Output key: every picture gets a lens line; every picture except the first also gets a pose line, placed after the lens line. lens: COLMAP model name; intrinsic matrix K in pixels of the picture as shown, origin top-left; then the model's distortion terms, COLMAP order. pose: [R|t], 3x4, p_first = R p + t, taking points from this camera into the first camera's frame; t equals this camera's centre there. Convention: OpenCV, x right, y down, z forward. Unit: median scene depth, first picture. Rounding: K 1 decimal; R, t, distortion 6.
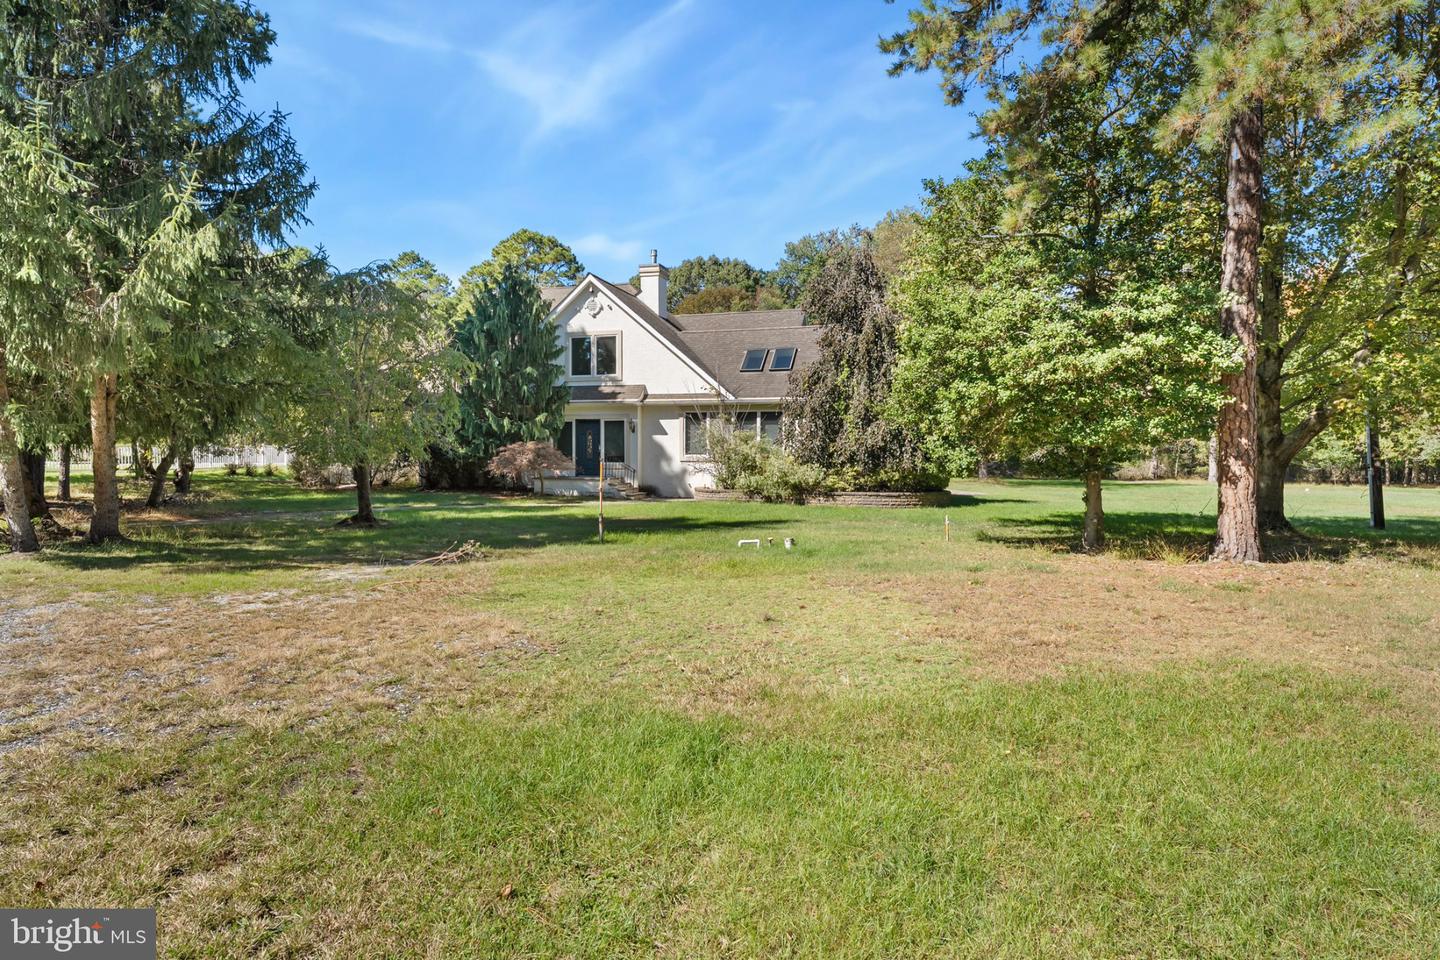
lens RADIAL K [[798.0, 0, 717.3], [0, 798.0, 474.6], [0, 0, 1]] dist [0.000127, -0.000147]
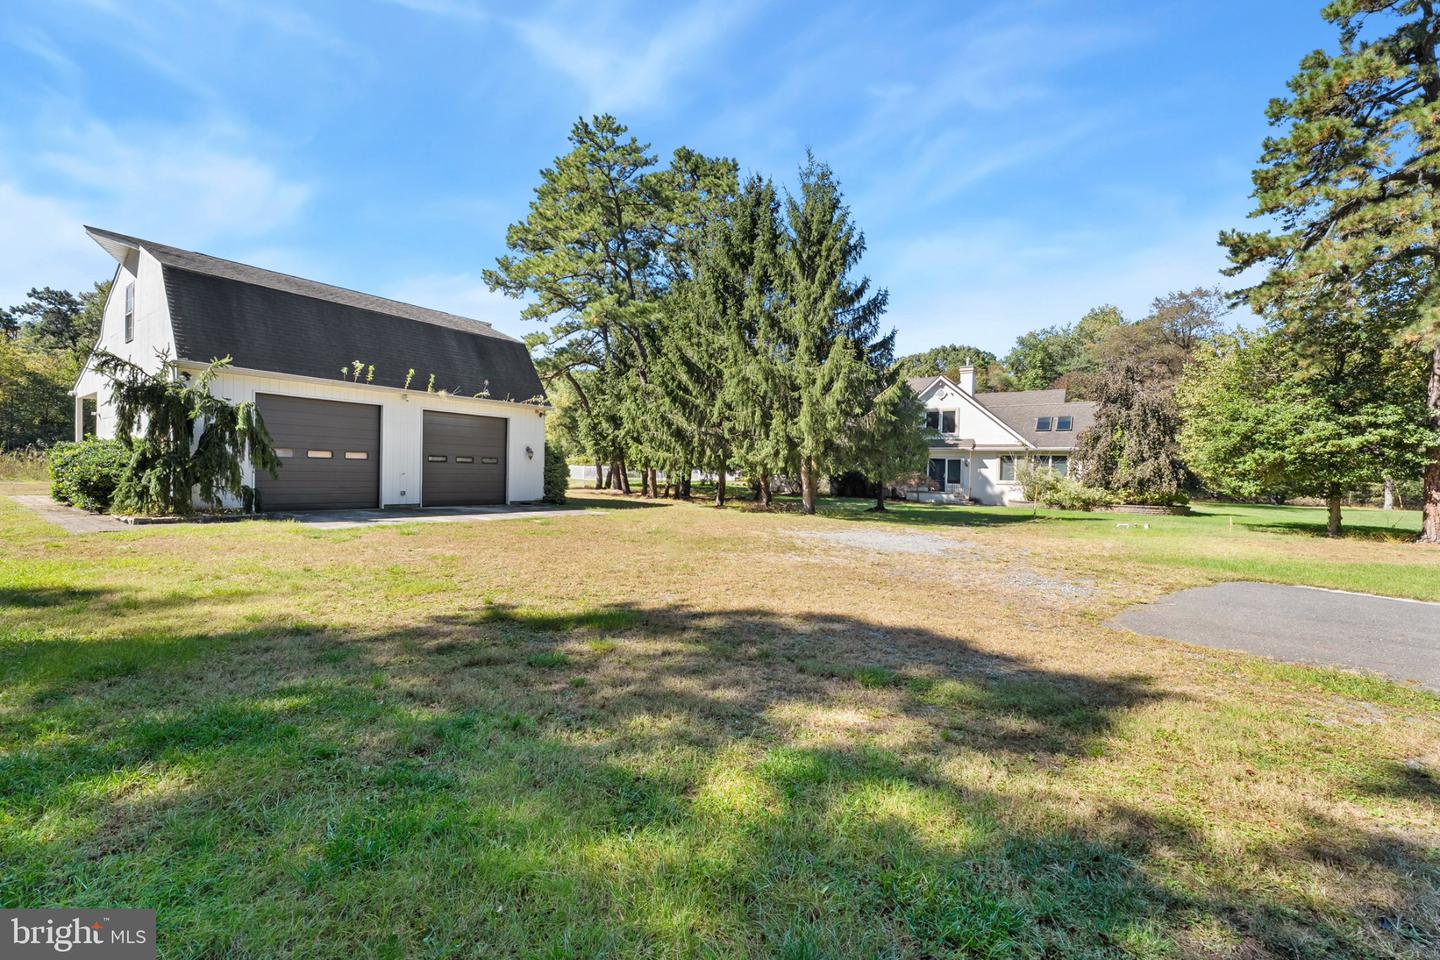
lens RADIAL K [[575.6, 0, 726.1], [0, 575.6, 483.6], [0, 0, 1]] dist [-0.001802, 0.000320]
pose [[0.958228, 0.023905, -0.285005, -0.282694], [-0.027426, 0.999589, -0.008369, 0.009745], [0.284688, 0.015836, 0.958489, -0.387400]]
